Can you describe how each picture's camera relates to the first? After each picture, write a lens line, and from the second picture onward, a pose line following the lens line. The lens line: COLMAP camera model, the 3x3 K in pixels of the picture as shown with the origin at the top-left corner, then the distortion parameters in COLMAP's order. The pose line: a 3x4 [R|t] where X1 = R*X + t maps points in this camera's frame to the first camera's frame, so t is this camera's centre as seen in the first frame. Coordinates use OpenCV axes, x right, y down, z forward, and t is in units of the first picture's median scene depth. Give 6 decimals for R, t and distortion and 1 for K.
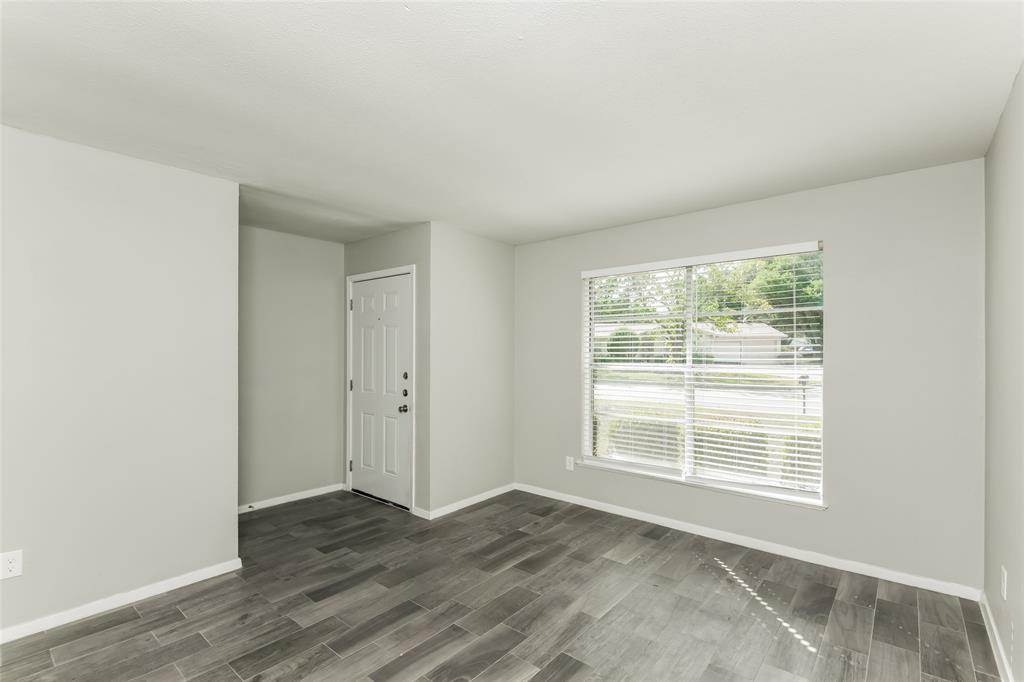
lens RADIAL K [[461.1, 0, 530.8], [0, 461.1, 351.0], [0, 0, 1]] dist [-0.018870, -0.000227]
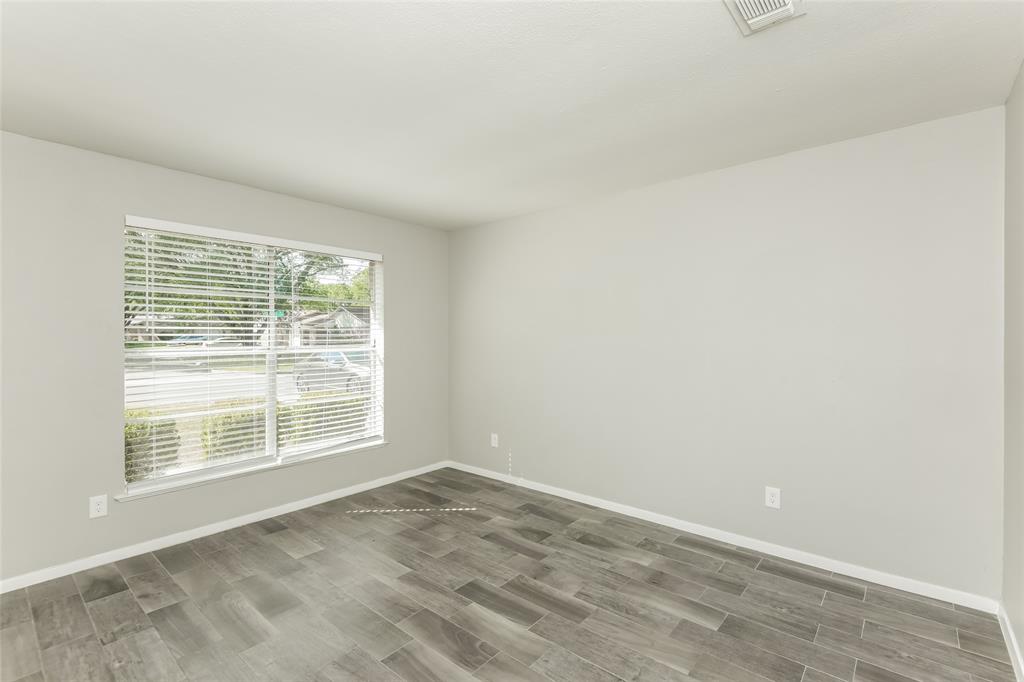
lens RADIAL K [[454.2, 0, 512.0], [0, 454.2, 341.0], [0, 0, 1]] dist [-0.019154, -0.000208]
pose [[0.029681, -0.019459, 0.999370, -0.713710], [-0.002309, 0.999806, 0.019536, -0.004074], [-0.999557, -0.002888, 0.029631, 0.543170]]
